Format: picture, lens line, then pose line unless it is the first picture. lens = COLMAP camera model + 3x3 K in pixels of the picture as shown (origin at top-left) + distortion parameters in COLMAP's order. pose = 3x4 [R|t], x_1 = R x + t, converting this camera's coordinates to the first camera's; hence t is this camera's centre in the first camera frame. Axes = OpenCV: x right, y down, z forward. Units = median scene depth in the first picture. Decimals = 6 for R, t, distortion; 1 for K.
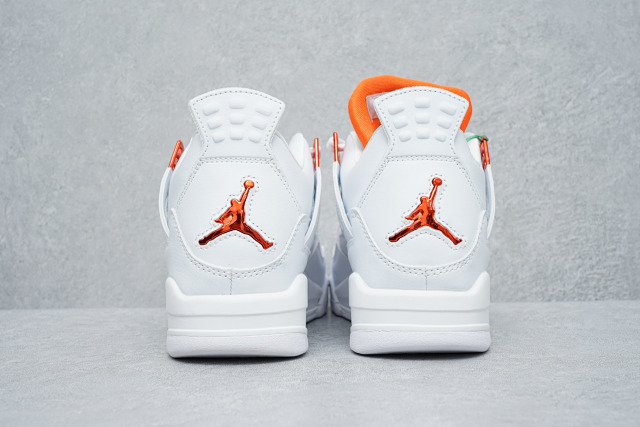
lens RADIAL K [[925.9, 0, 322.9], [0, 925.9, 228.3], [0, 0, 1]] dist [0.067366, 0.000000]
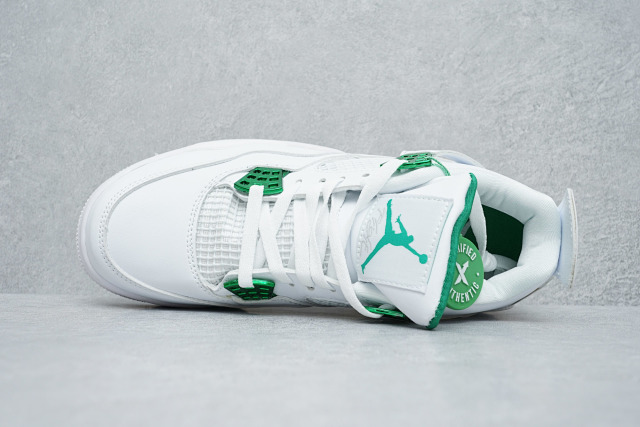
lens RADIAL K [[926.6, 0, 318.4], [0, 926.6, 225.5], [0, 0, 1]] dist [0.062266, 0.000000]
pose [[0.998964, 0.037555, 0.025689, -0.021622], [-0.036260, 0.998132, -0.049165, 0.052266], [-0.027488, 0.048182, 0.998460, 0.129186]]
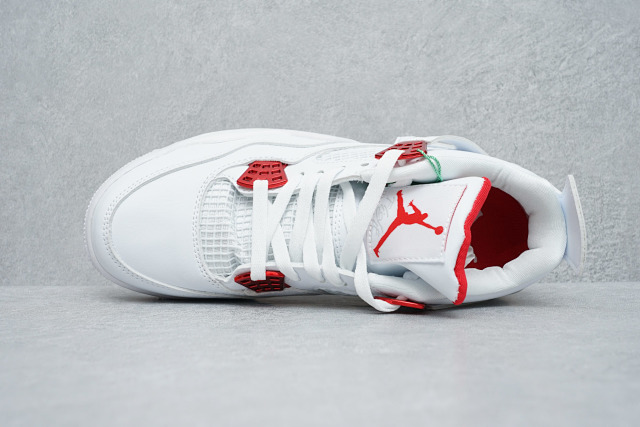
lens RADIAL K [[925.9, 0, 320.8], [0, 925.9, 222.8], [0, 0, 1]] dist [0.067366, 0.000000]
pose [[0.999393, 0.009934, 0.033393, 0.003251], [-0.009378, 0.999816, -0.016761, 0.036457], [-0.033554, 0.016438, 0.999302, 0.115751]]
